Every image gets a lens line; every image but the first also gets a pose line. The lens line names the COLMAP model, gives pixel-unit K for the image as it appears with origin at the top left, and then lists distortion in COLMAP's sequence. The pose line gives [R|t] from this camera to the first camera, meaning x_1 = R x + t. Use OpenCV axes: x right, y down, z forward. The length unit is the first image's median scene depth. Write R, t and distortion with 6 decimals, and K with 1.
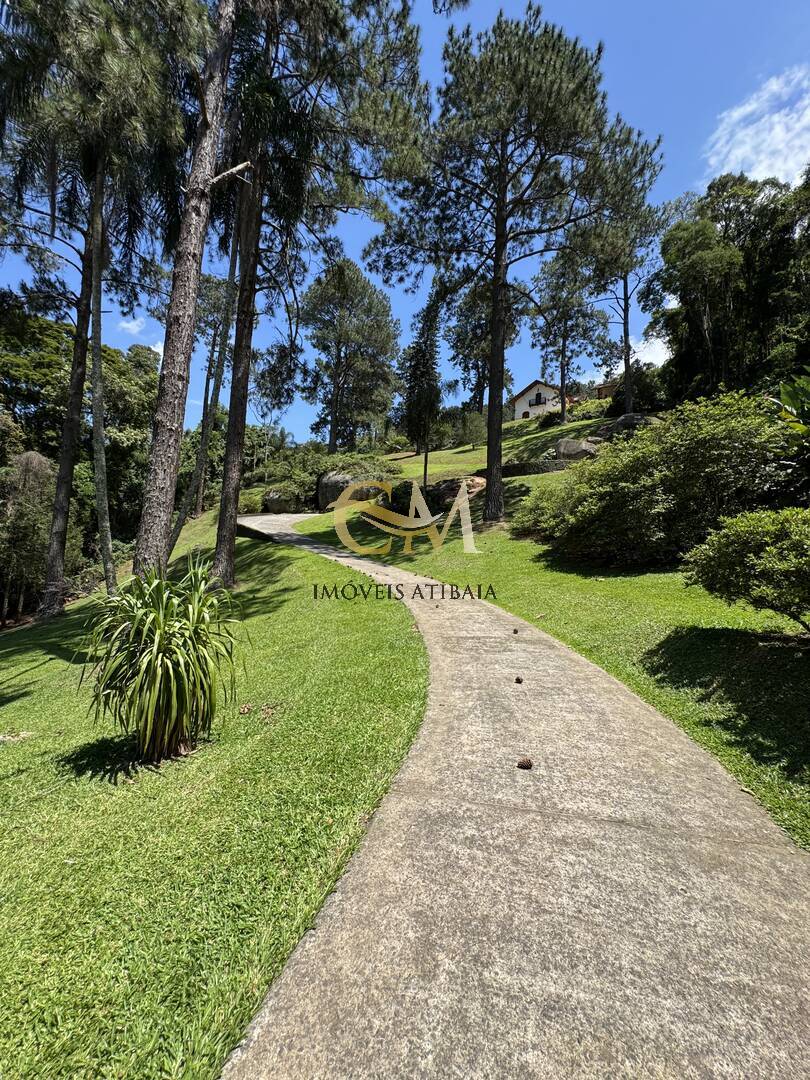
lens RADIAL K [[435.7, 0, 404.4], [0, 435.7, 538.3], [0, 0, 1]] dist [-0.001866, 0.000937]
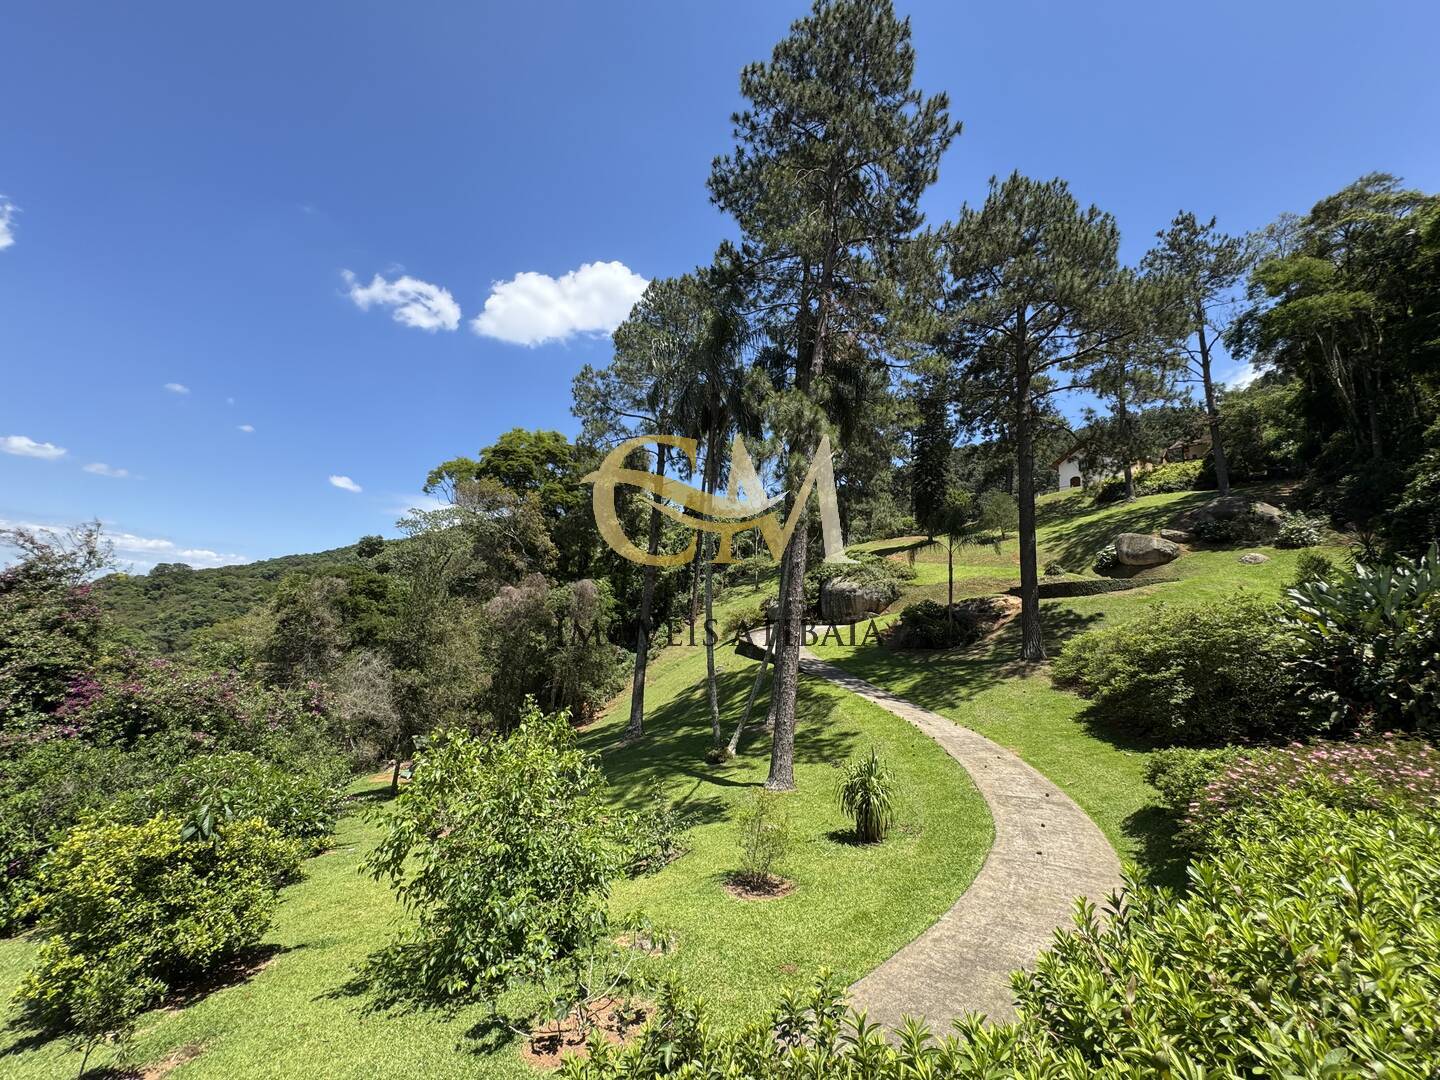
lens RADIAL K [[579.1, 0, 717.1], [0, 579.1, 535.7], [0, 0, 1]] dist [-0.000894, 0.000054]
pose [[0.953736, -0.031771, -0.298962, -0.055417], [-0.010505, 0.990272, -0.138751, -0.102204], [0.300462, 0.135473, 0.944124, -0.360434]]
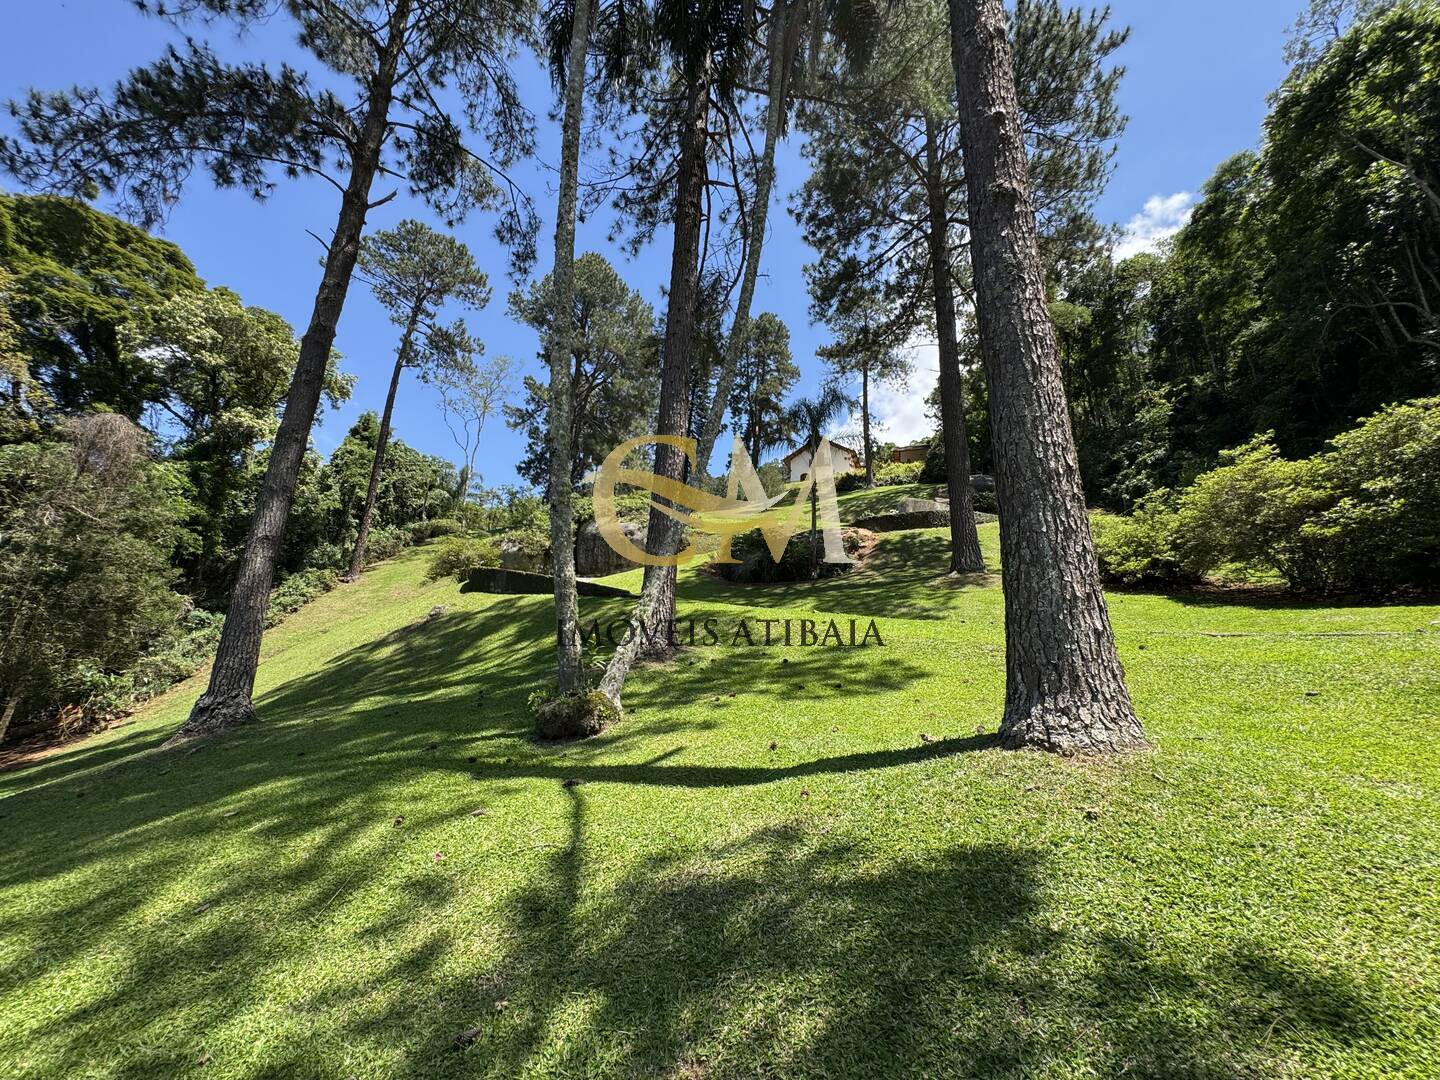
lens RADIAL K [[580.9, 0, 720.0], [0, 580.9, 540.0], [0, 0, 1]] dist [-0.001866, 0.000937]
pose [[0.966162, 0.064965, 0.249622, -0.310798], [-0.017106, 0.981770, -0.189299, 0.067037], [-0.257370, 0.178624, 0.949660, 0.175789]]
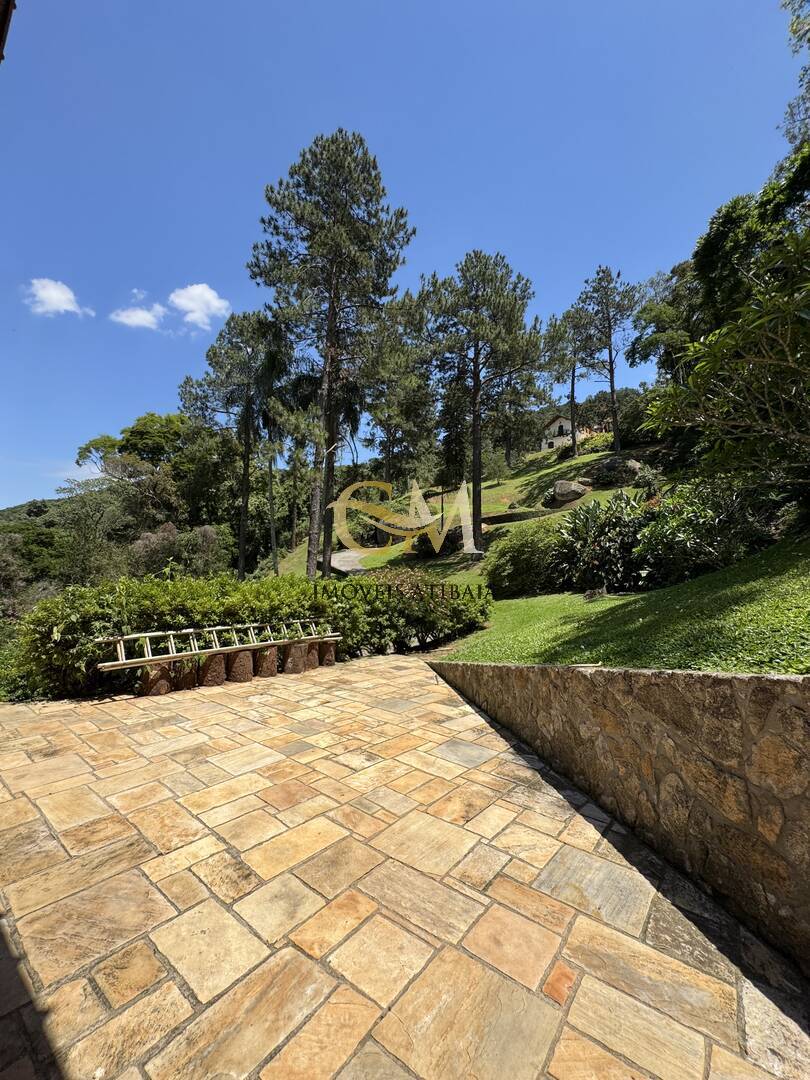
lens RADIAL K [[435.7, 0, 404.4], [0, 435.7, 538.3], [0, 0, 1]] dist [-0.001866, 0.000937]
pose [[0.987471, -0.046281, -0.150861, 0.145738], [0.044759, 0.998907, -0.013469, -0.090730], [0.151319, 0.006547, 0.988463, -0.531003]]
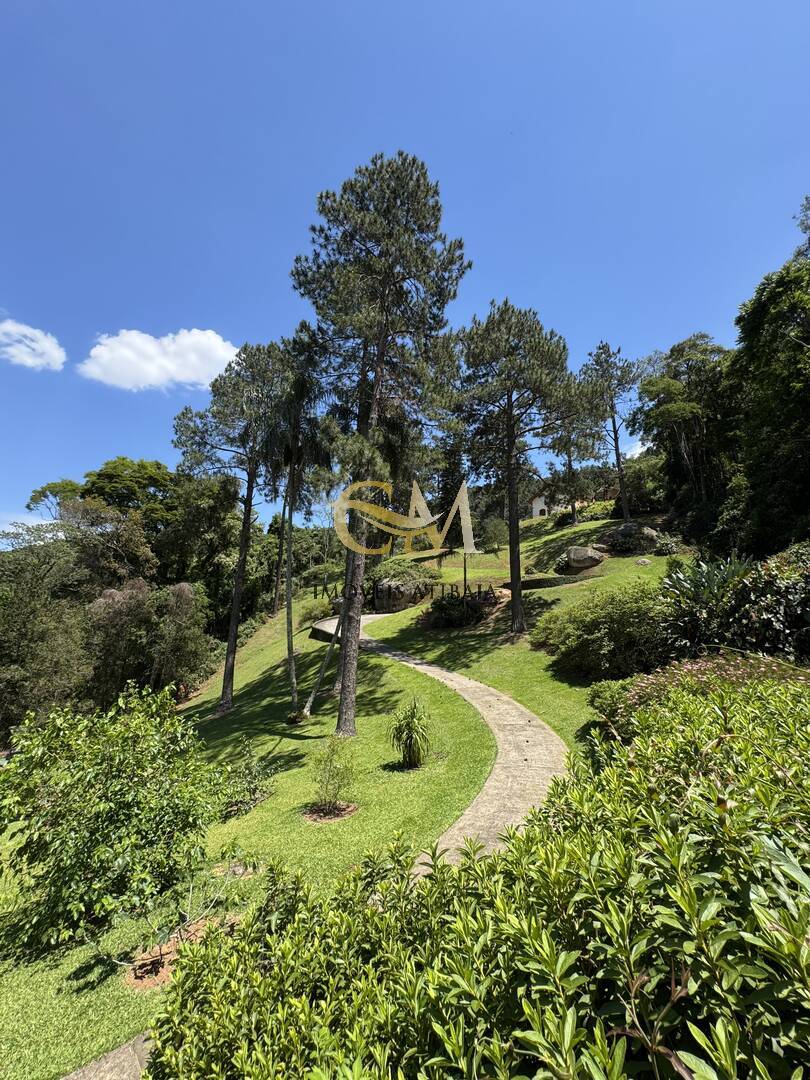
lens RADIAL K [[435.7, 0, 404.4], [0, 435.7, 538.3], [0, 0, 1]] dist [-0.001866, 0.000937]
pose [[0.997991, -0.032010, -0.054676, -0.059998], [0.022729, 0.986425, -0.162634, -0.093821], [0.059139, 0.161064, 0.985171, -0.359516]]
